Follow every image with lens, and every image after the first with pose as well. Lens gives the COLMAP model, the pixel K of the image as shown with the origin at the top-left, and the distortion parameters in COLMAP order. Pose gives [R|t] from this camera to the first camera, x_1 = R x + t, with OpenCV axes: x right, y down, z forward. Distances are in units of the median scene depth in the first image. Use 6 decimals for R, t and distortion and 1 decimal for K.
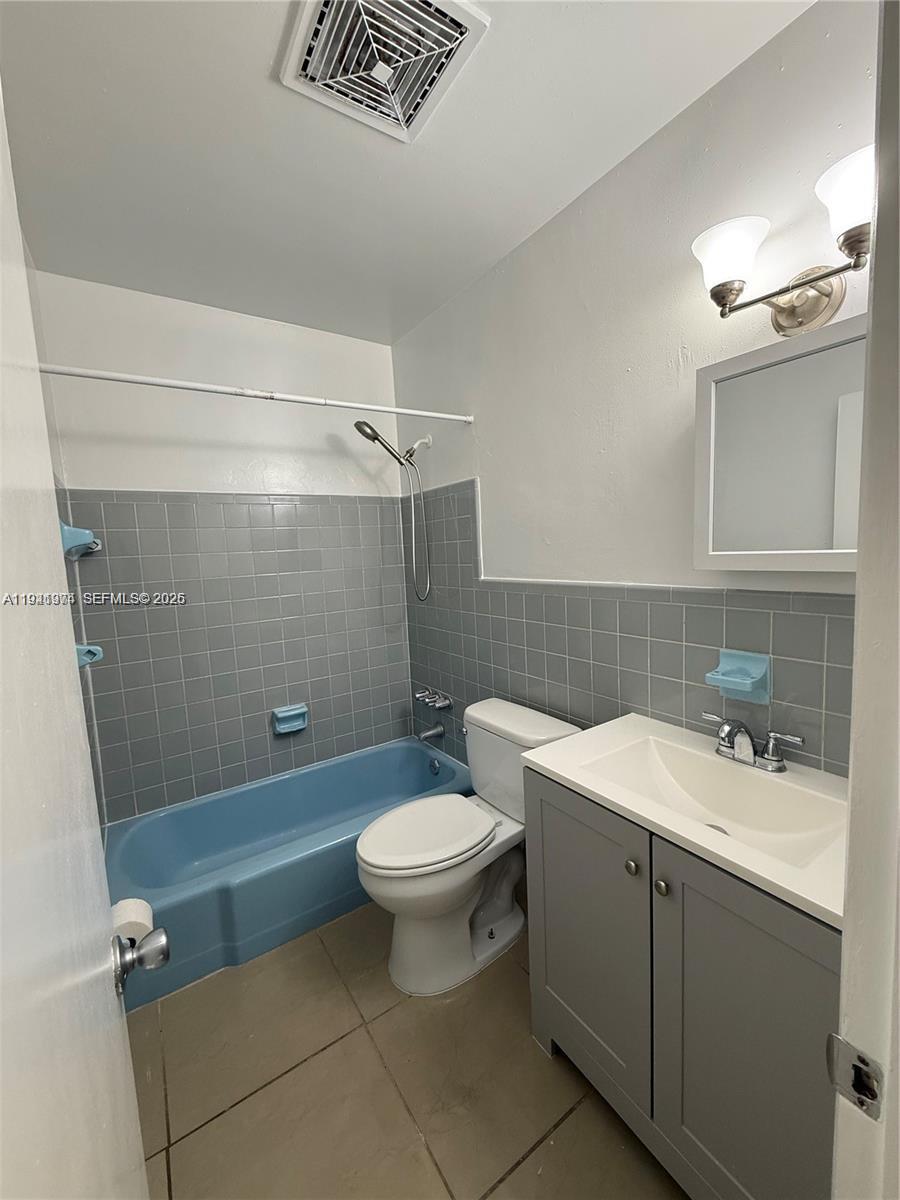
lens RADIAL K [[480.7, 0, 448.2], [0, 480.7, 597.4], [0, 0, 1]] dist [-0.000046, -0.000022]
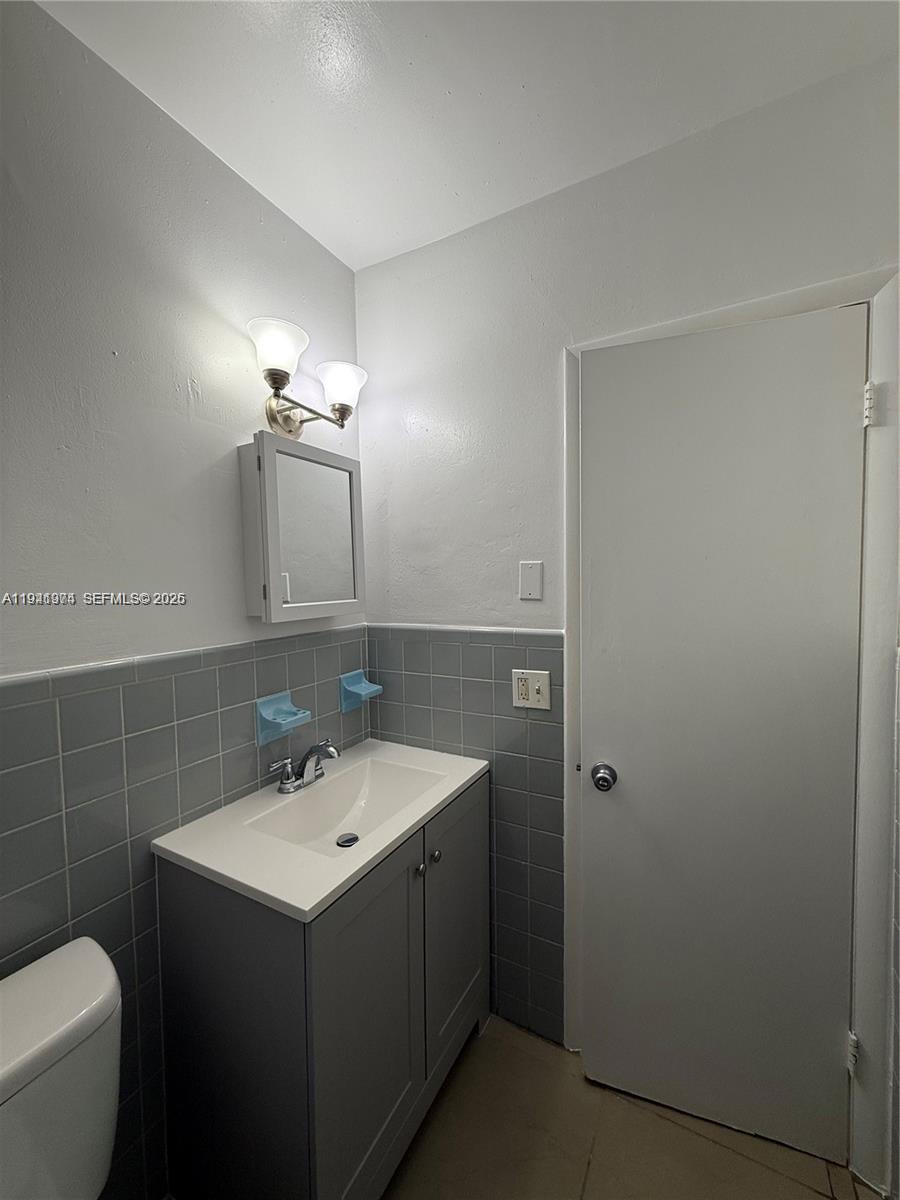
lens RADIAL K [[480.7, 0, 448.4], [0, 480.7, 598.5], [0, 0, 1]] dist [-0.000046, -0.000022]
pose [[-0.459547, 0.015173, 0.888024, -0.568877], [0.135742, 0.989307, 0.053342, -0.113680], [-0.877719, 0.145055, -0.456693, 1.142203]]
